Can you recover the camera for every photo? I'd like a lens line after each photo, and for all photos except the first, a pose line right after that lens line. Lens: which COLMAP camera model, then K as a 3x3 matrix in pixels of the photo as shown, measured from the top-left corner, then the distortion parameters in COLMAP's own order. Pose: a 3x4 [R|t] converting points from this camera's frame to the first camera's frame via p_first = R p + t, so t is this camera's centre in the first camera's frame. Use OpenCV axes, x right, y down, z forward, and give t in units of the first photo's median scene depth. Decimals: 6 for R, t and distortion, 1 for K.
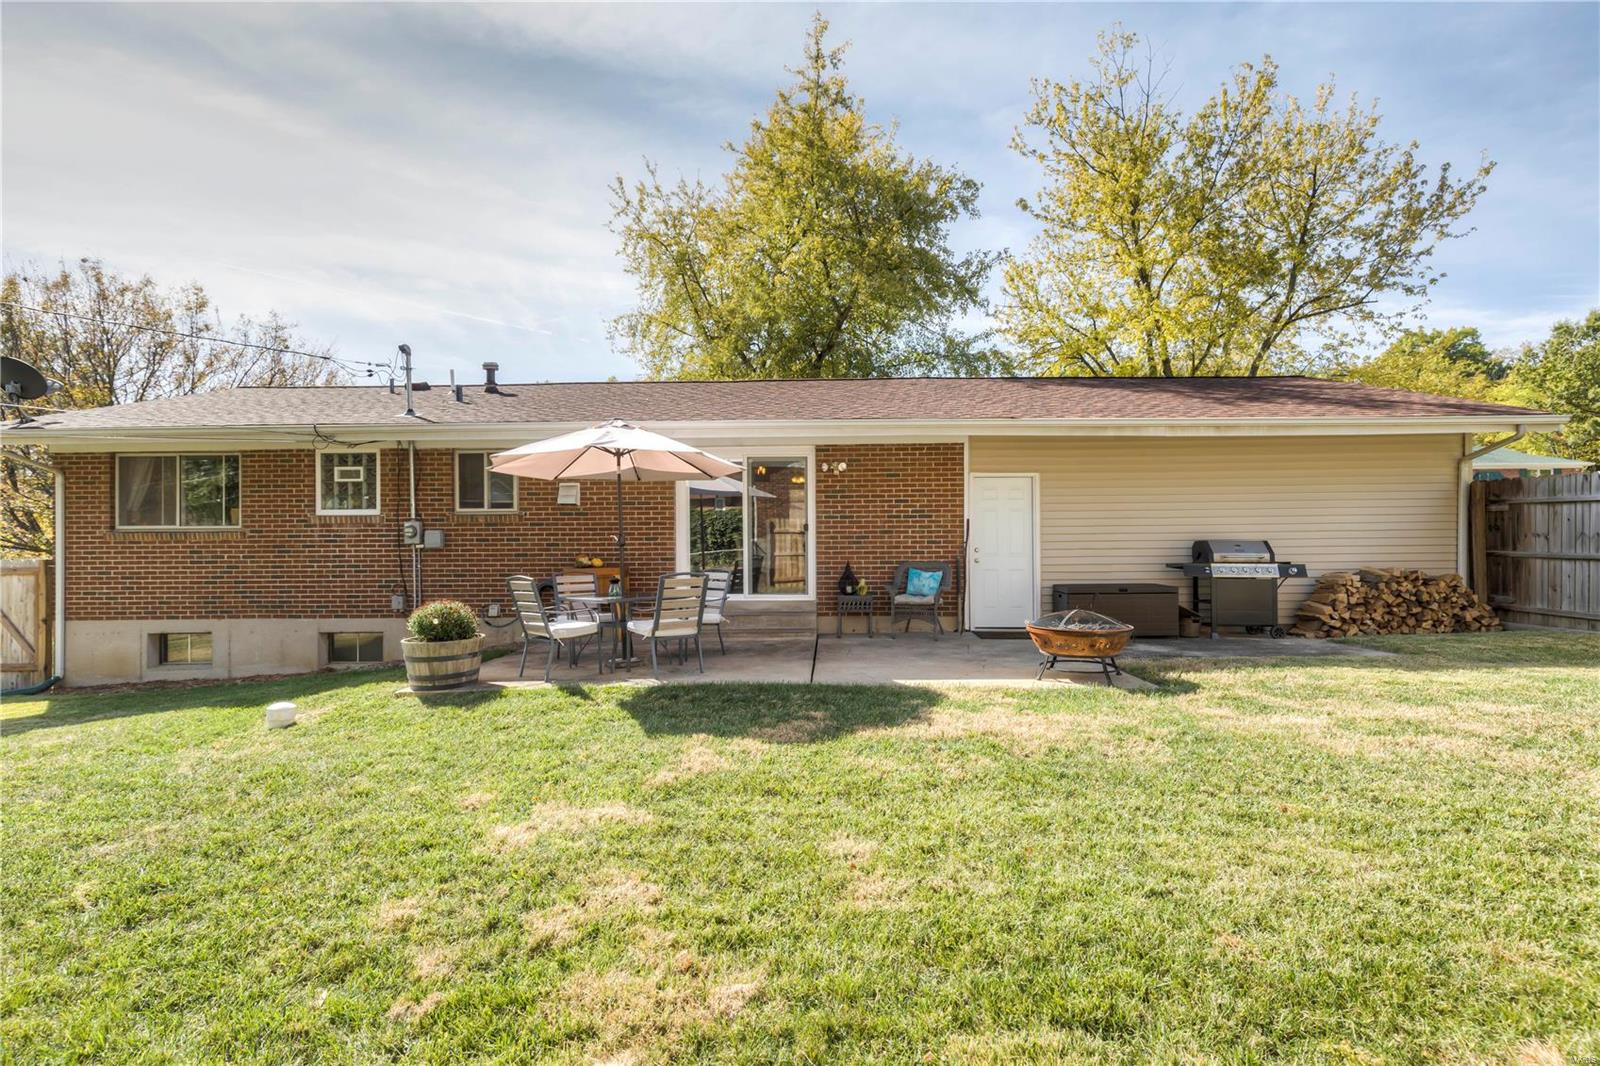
lens RADIAL K [[682.7, 0, 800.0], [0, 682.7, 533.0], [0, 0, 1]] dist [0.000547, 0.000014]
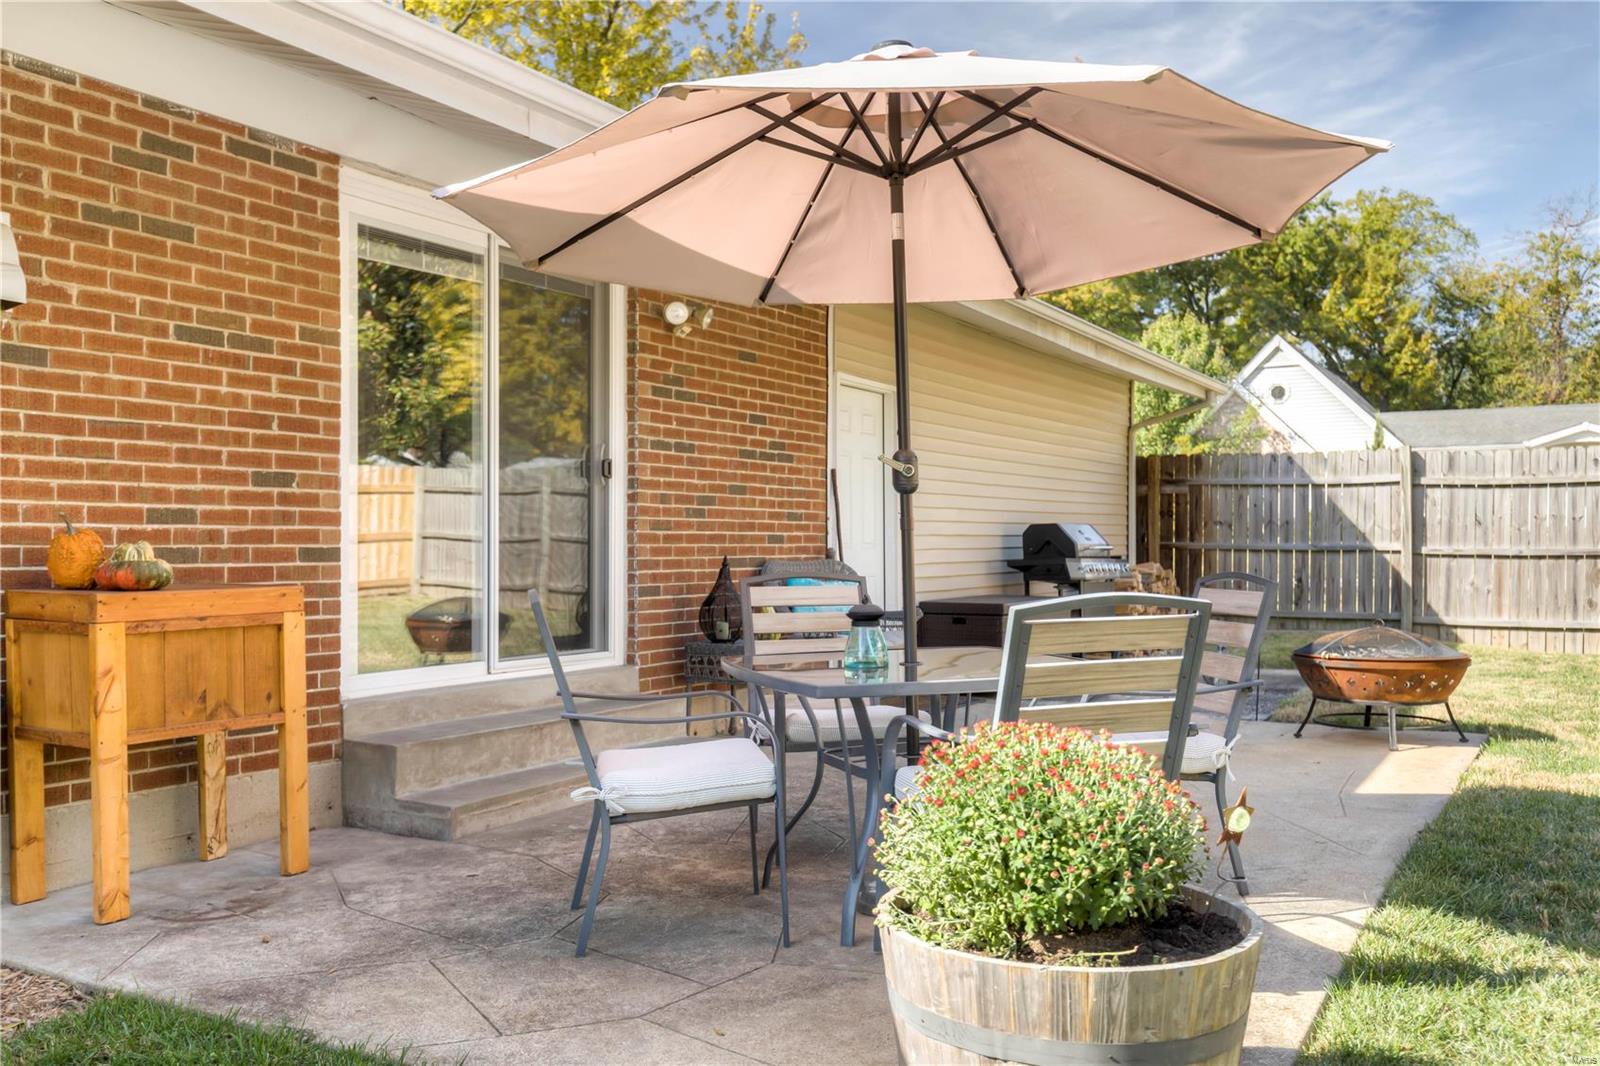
lens RADIAL K [[1425.5, 0, 800.0], [0, 1425.5, 533.0], [0, 0, 1]] dist [0.001518, -0.001206]
pose [[0.462658, 0.015427, 0.886403, -0.616359], [0.003013, 0.999815, -0.018973, 0.041111], [-0.886532, 0.011449, 0.462526, 0.557592]]
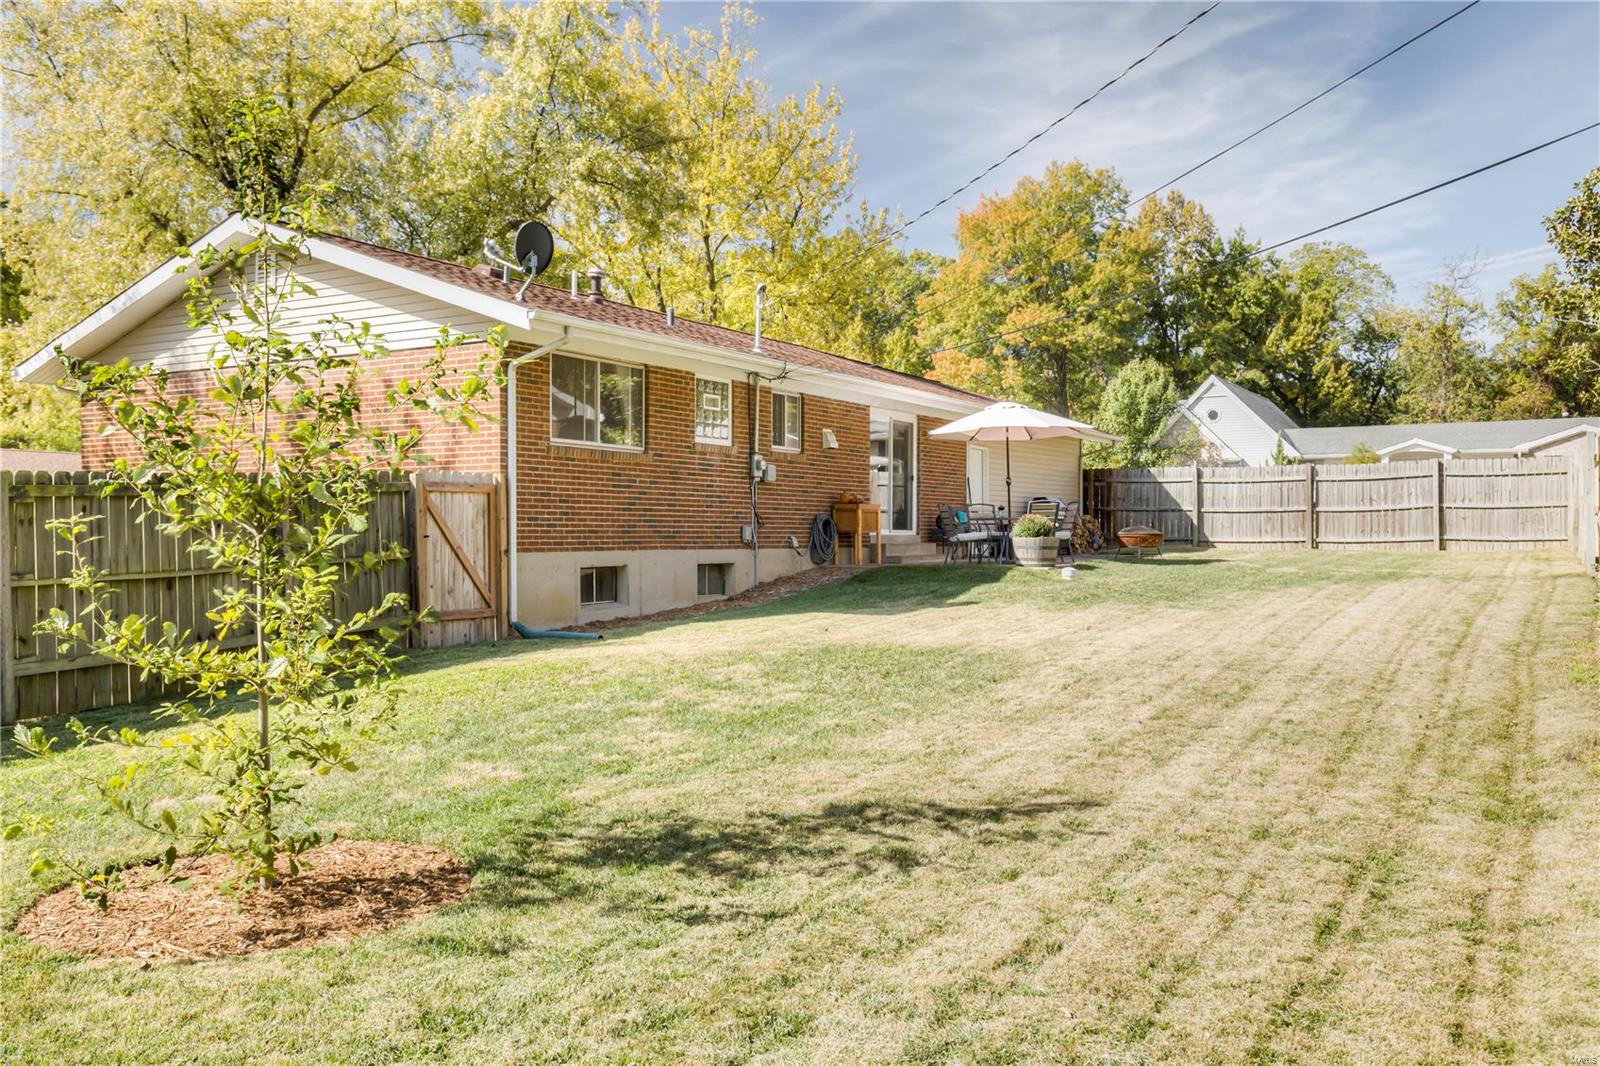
lens RADIAL K [[1425.5, 0, 800.0], [0, 1425.5, 533.0], [0, 0, 1]] dist [0.001518, -0.001206]
pose [[0.469519, 0.011742, 0.882844, -2.447787], [-0.000614, 0.999916, -0.012972, 0.129866], [-0.882922, 0.005549, 0.469486, -0.066627]]
